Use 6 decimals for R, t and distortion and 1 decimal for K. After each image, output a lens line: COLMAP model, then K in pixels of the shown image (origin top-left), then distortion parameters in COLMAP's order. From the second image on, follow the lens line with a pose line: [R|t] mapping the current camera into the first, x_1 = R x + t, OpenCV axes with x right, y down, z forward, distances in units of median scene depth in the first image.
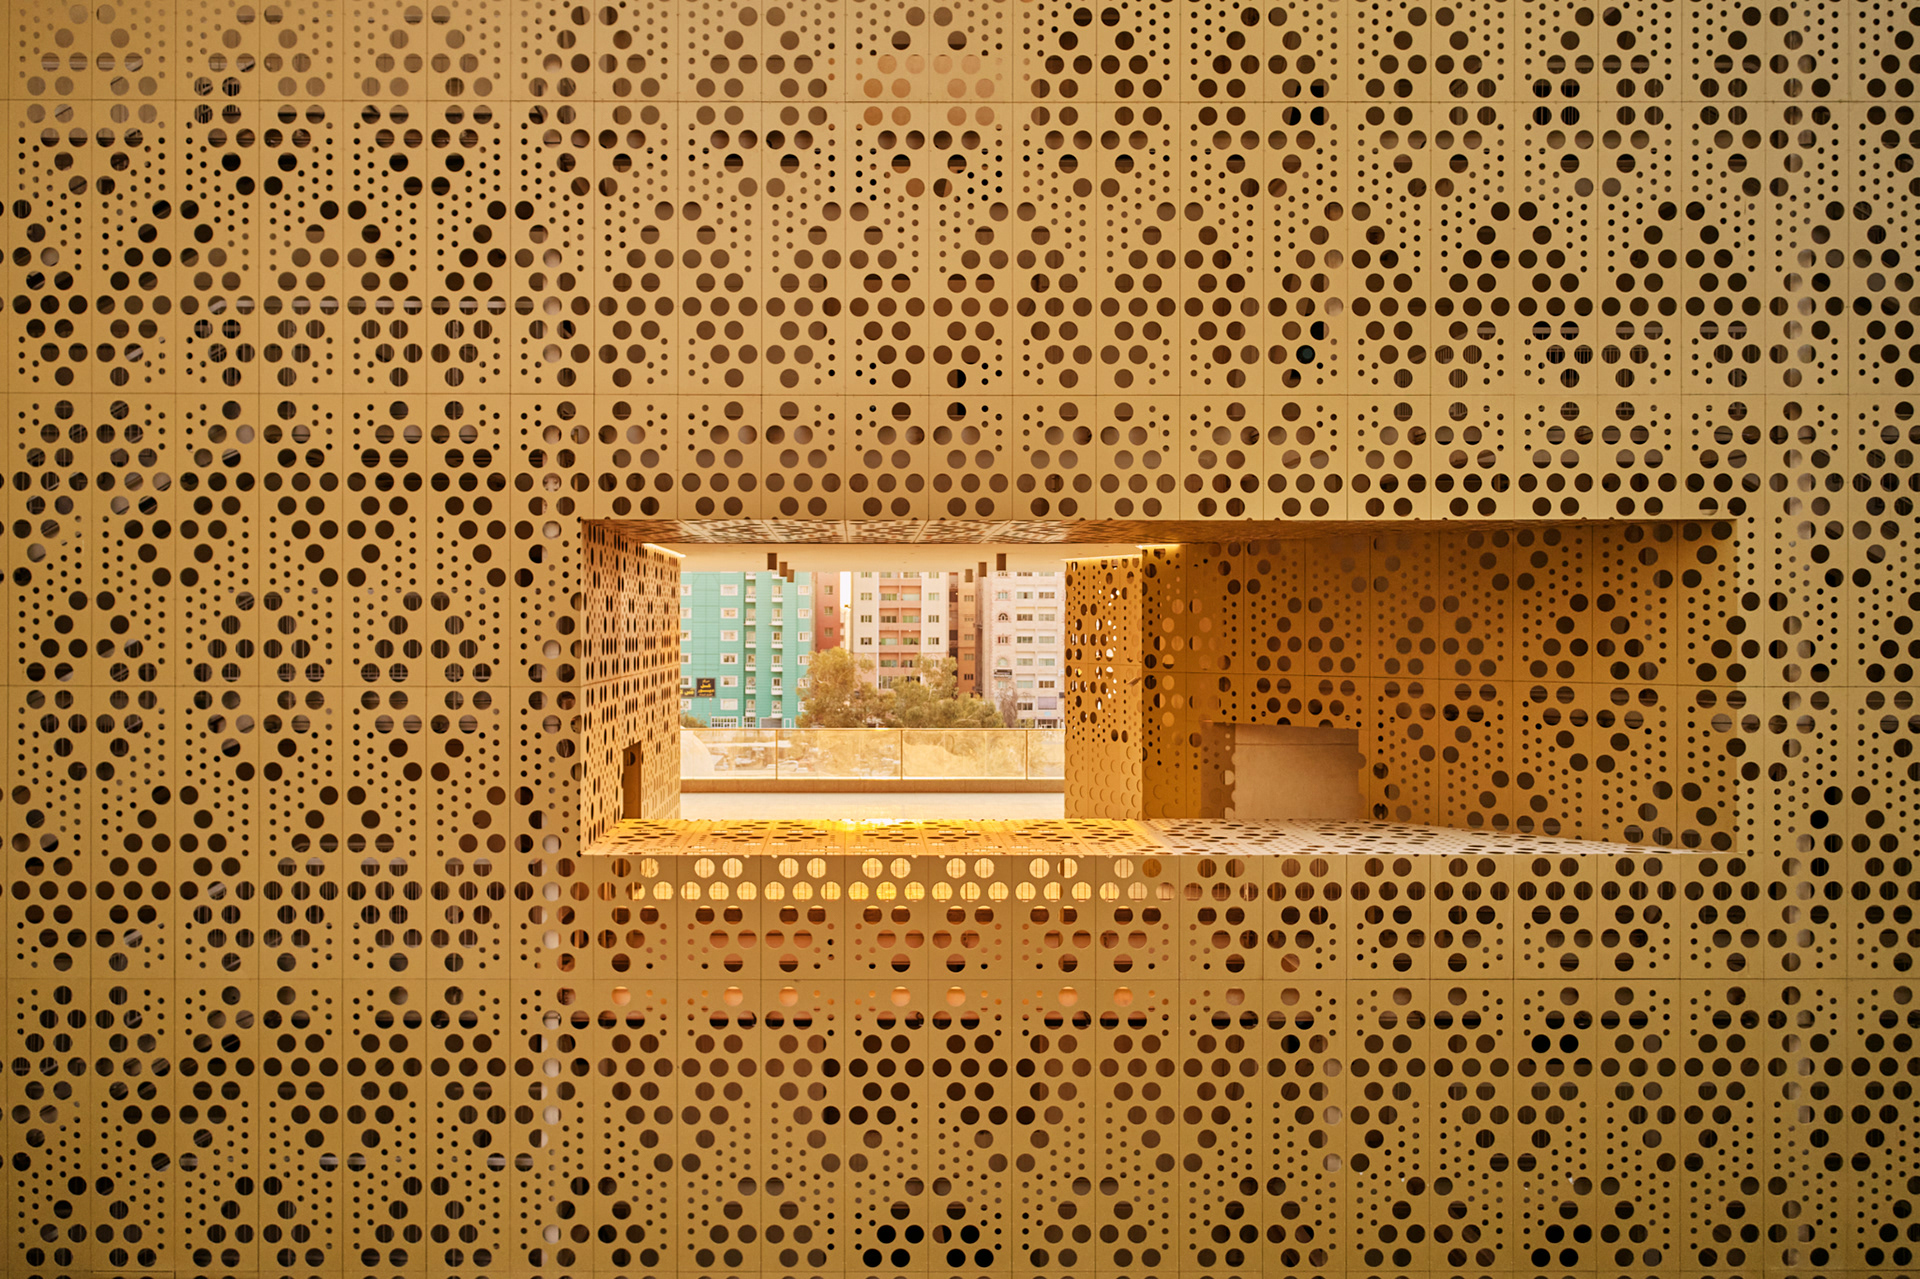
lens RADIAL K [[1393.4, 0, 956.9], [0, 1393.4, 644.5], [0, 0, 1]] dist [-0.005009, 0.000342]
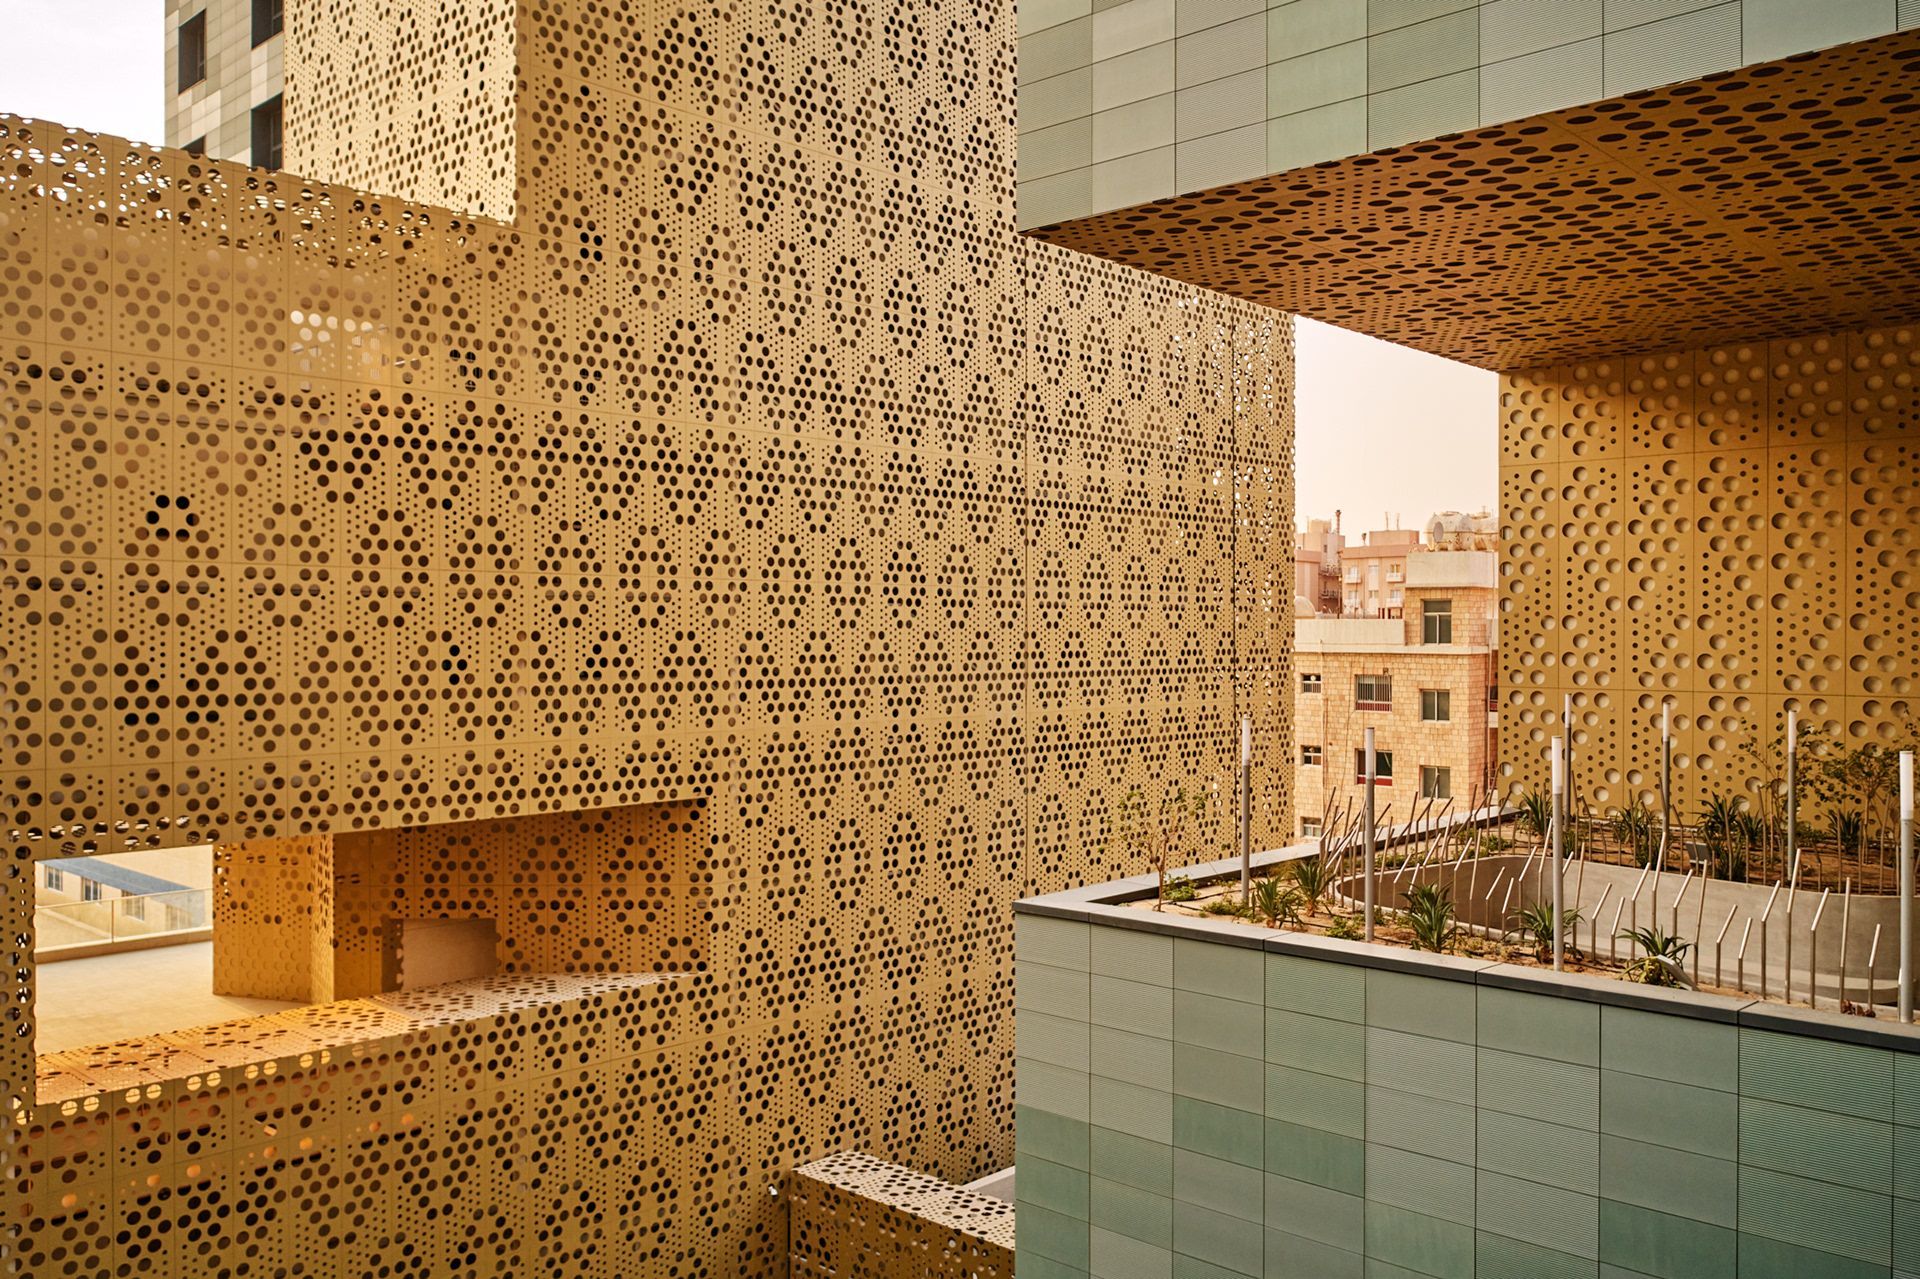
lens RADIAL K [[1545.2, 0, 965.1], [0, 1545.2, 631.6], [0, 0, 1]] dist [0.002697, 0.002455]
pose [[0.679419, 0.002968, 0.733744, -0.762545], [-0.001557, 0.999995, -0.002604, -0.312864], [-0.733749, 0.000626, 0.679421, -0.706031]]
